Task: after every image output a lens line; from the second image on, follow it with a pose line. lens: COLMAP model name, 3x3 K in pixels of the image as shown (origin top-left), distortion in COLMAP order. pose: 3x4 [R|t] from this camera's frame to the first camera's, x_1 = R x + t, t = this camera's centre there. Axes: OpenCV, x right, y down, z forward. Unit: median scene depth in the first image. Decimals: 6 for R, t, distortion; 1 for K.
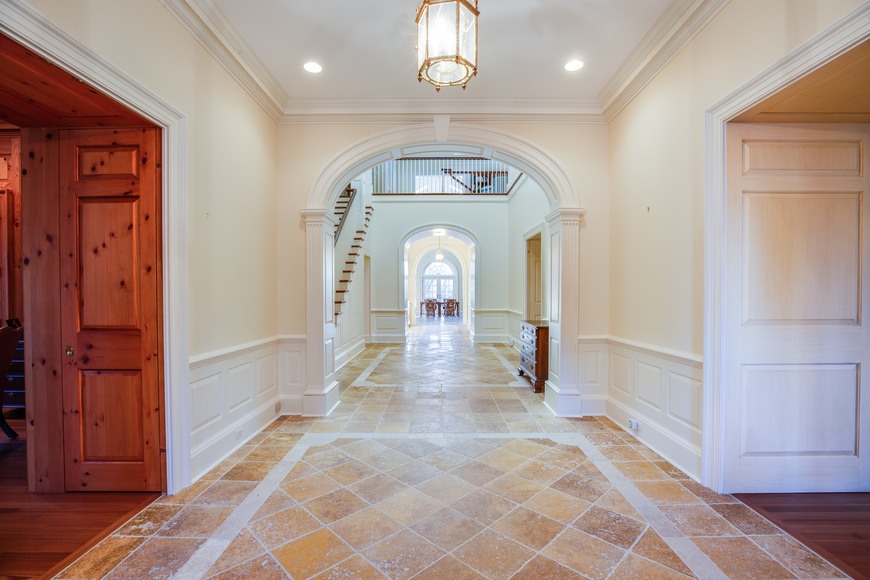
lens RADIAL K [[398.5, 0, 436.1], [0, 398.5, 297.0], [0, 0, 1]] dist [-0.044686, 0.014866]
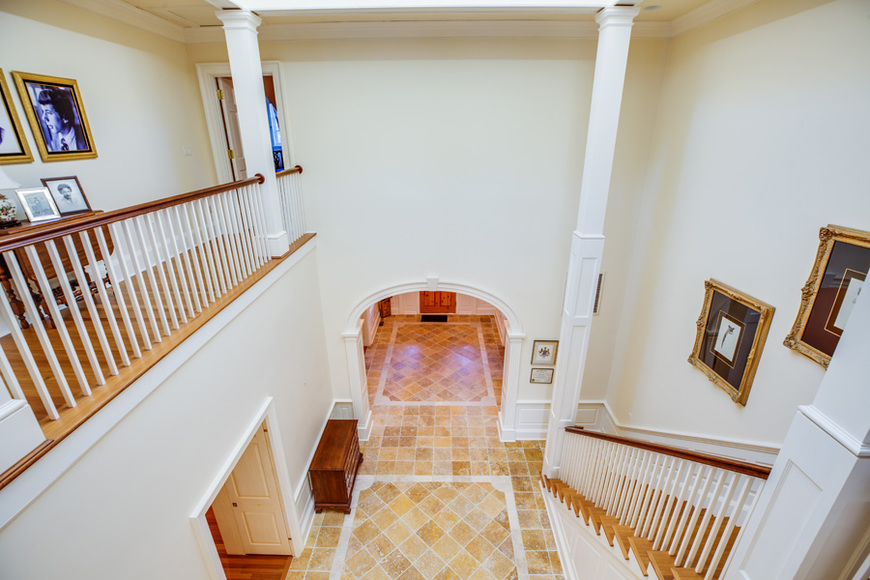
lens RADIAL K [[398.5, 0, 436.1], [0, 398.5, 297.0], [0, 0, 1]] dist [-0.044686, 0.014866]
pose [[-0.999931, -0.001238, 0.011672, -0.013533], [0.003384, 0.921800, 0.387650, -1.153714], [-0.011239, 0.387663, -0.921733, 3.007230]]
